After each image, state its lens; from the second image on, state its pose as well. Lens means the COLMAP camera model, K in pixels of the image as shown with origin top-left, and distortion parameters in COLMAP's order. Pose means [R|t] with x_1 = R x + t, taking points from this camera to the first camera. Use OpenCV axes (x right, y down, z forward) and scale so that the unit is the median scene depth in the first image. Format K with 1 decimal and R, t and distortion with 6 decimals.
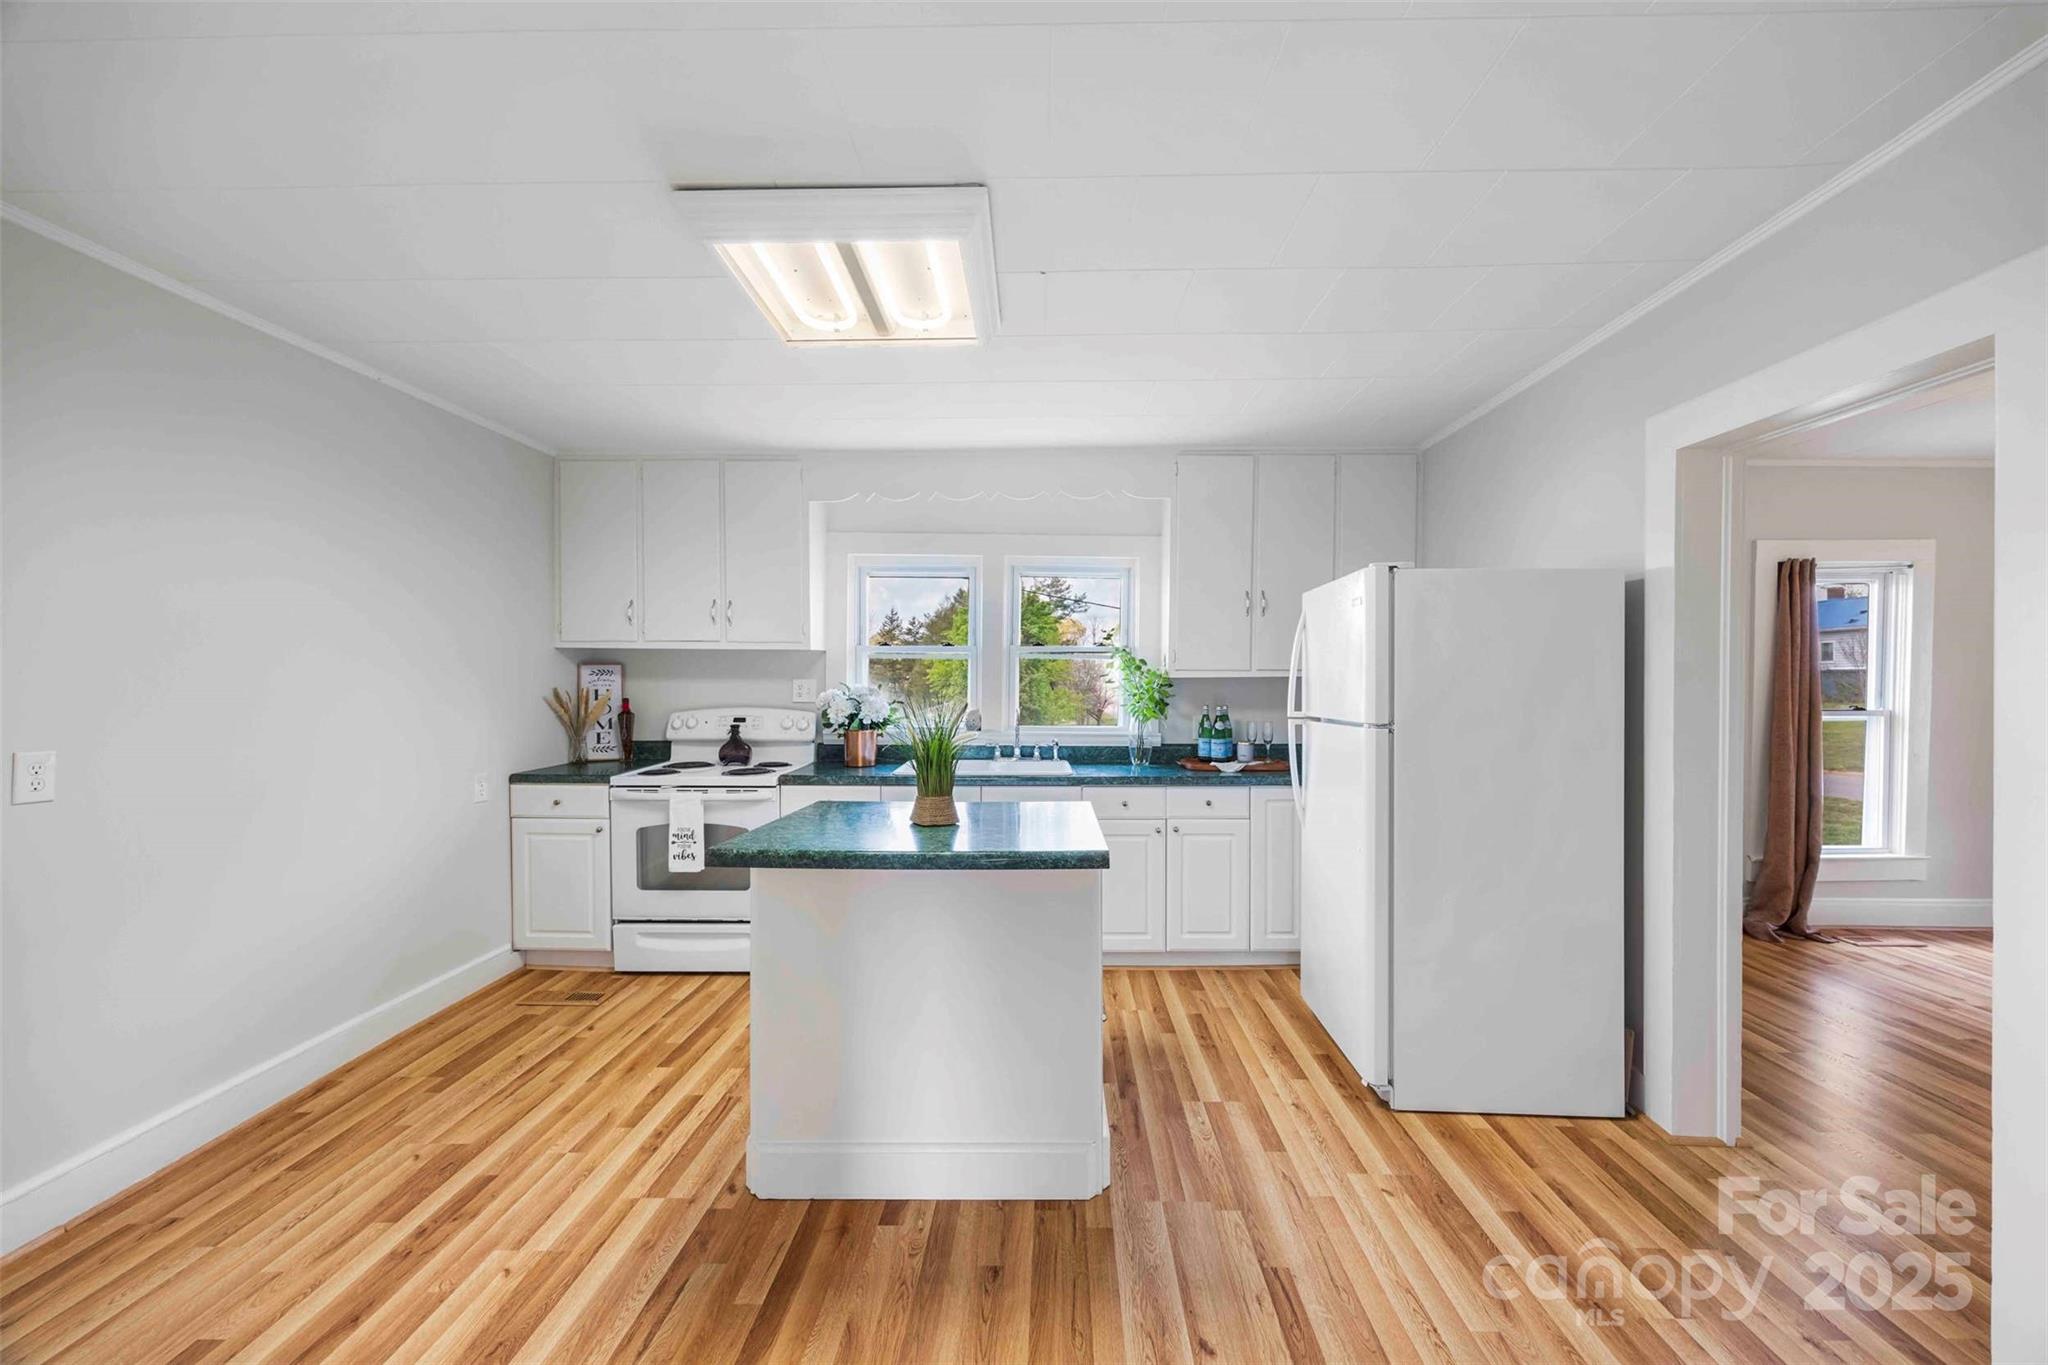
lens RADIAL K [[795.5, 0, 1030.5], [0, 795.5, 682.2], [0, 0, 1]] dist [-0.002437, 0.000222]
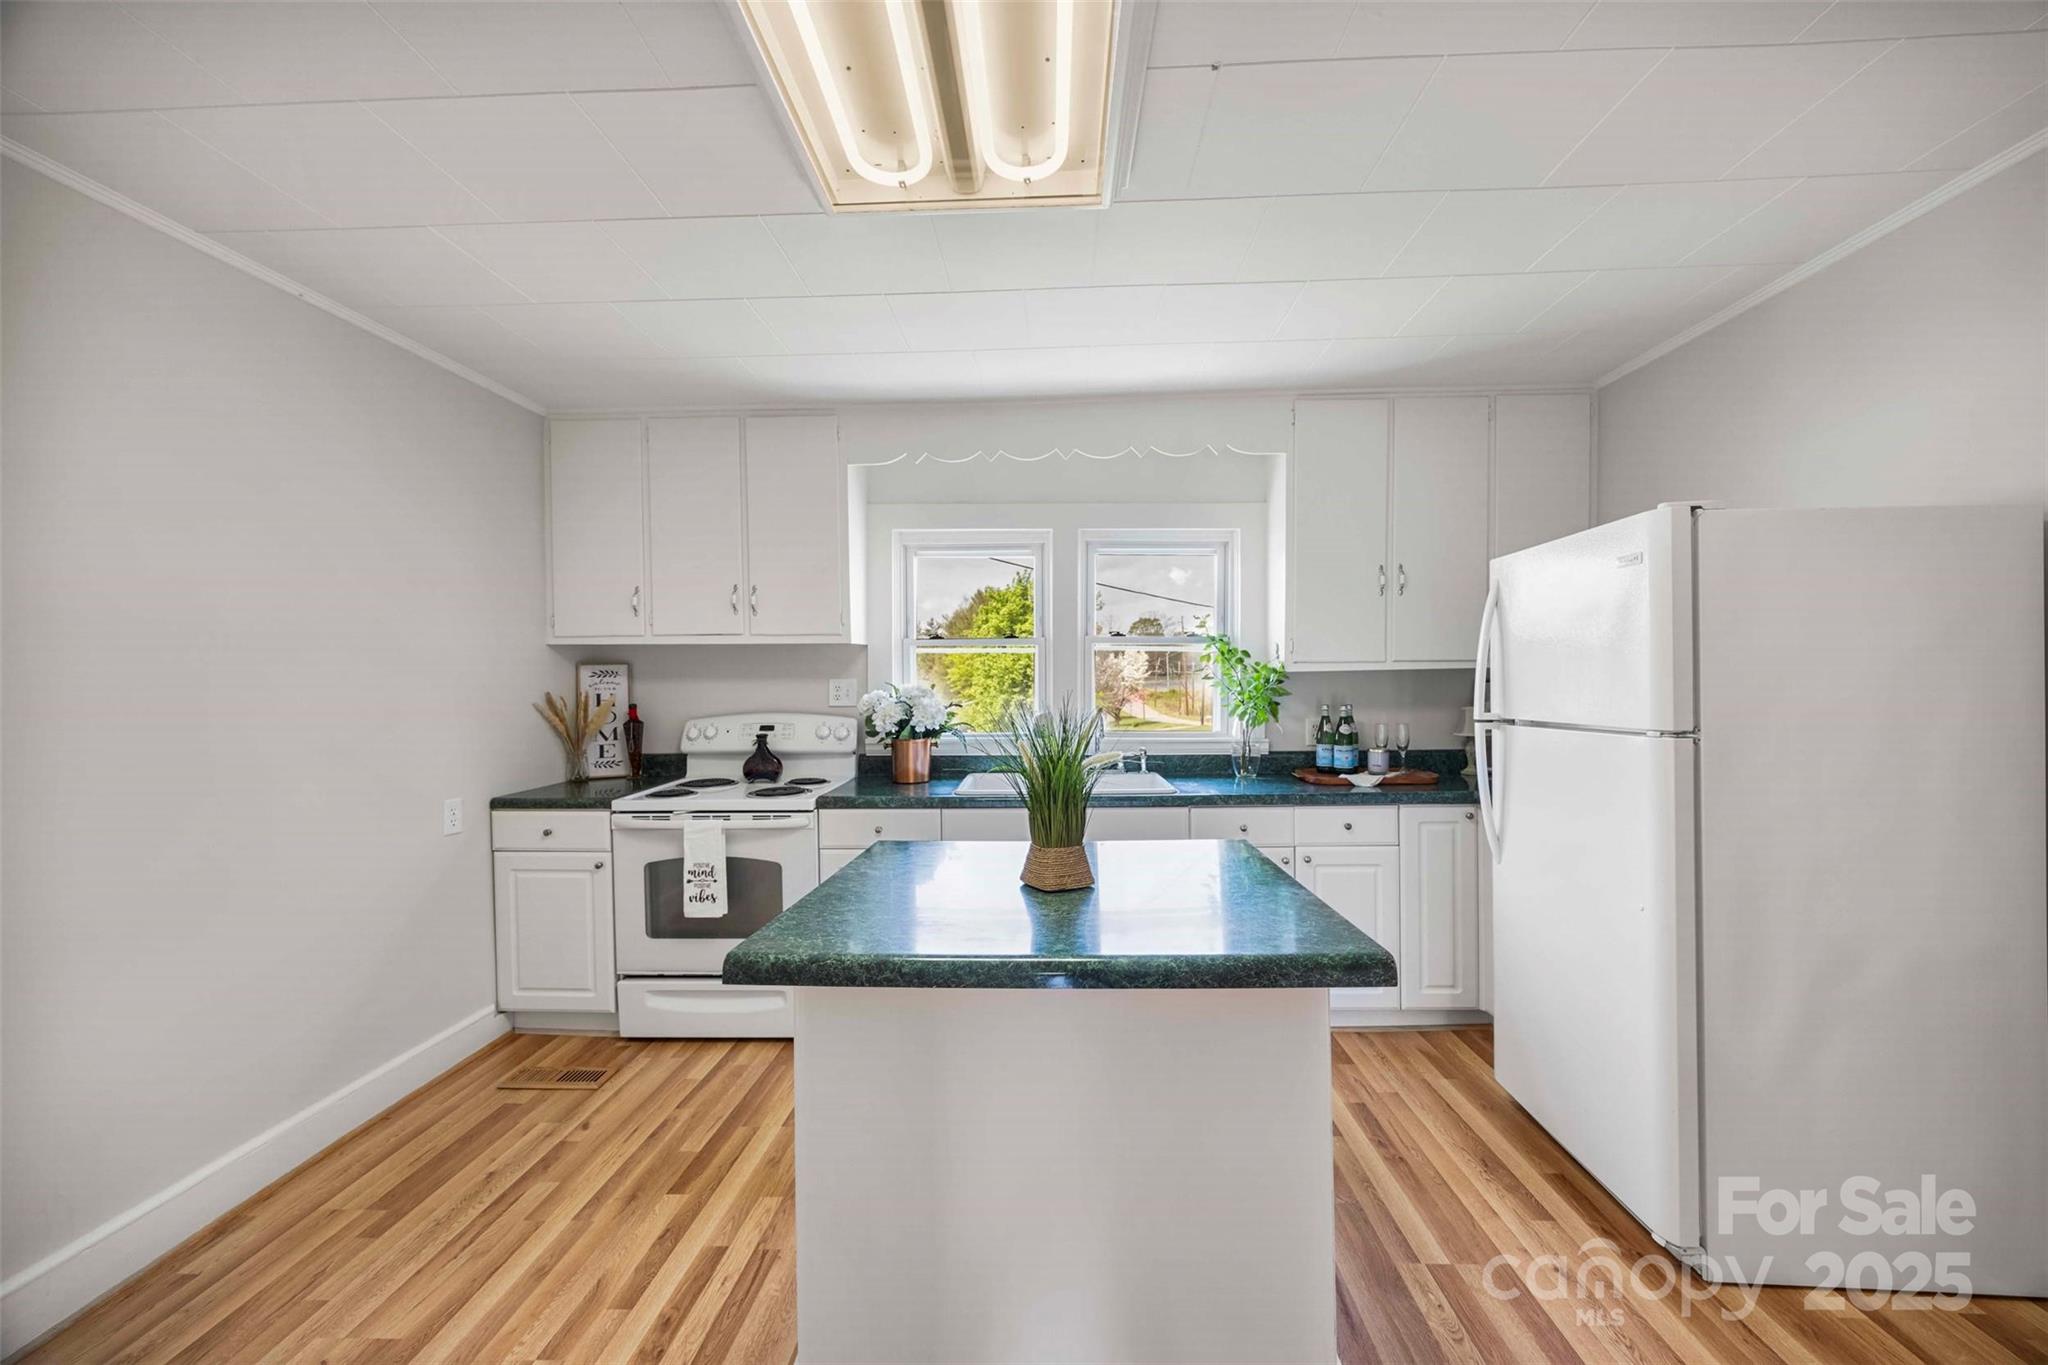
lens RADIAL K [[784.1, 0, 1032.3], [0, 784.1, 682.9], [0, 0, 1]] dist [-0.003177, -0.000060]
pose [[0.999760, -0.011457, -0.018683, -0.079148], [0.011497, 0.999932, 0.002019, 0.001352], [0.018659, -0.002234, 0.999823, 0.201618]]
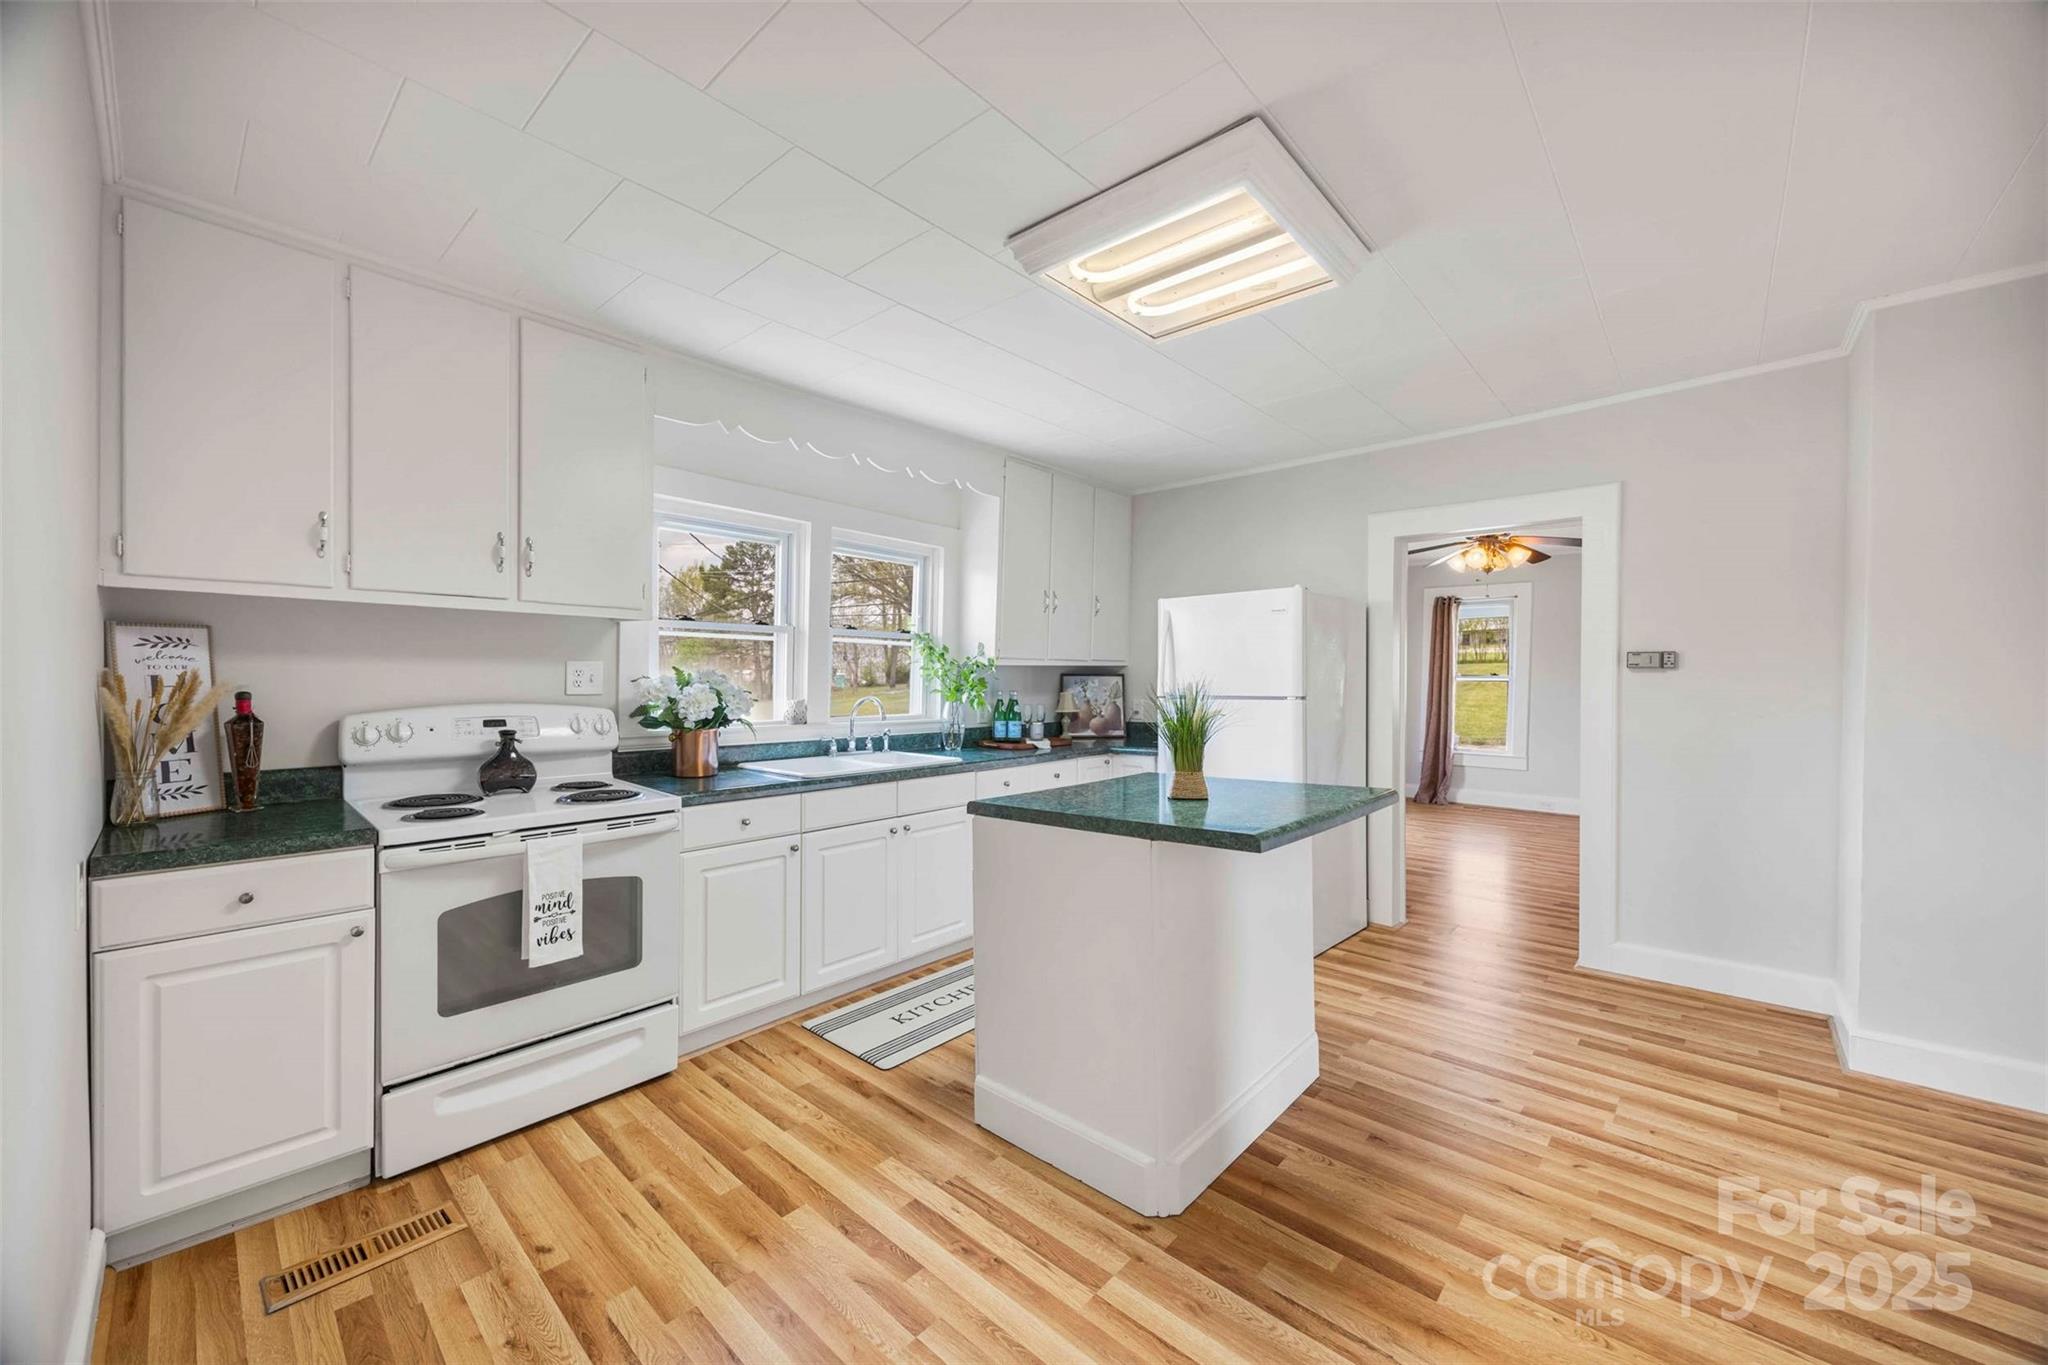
lens RADIAL K [[779.4, 0, 1035.5], [0, 779.4, 681.5], [0, 0, 1]] dist [-0.000746, 0.000006]
pose [[0.651598, -0.003764, 0.758555, -0.638554], [0.000028, 0.999988, 0.004938, 0.012205], [-0.758564, -0.003197, 0.651590, 0.299954]]
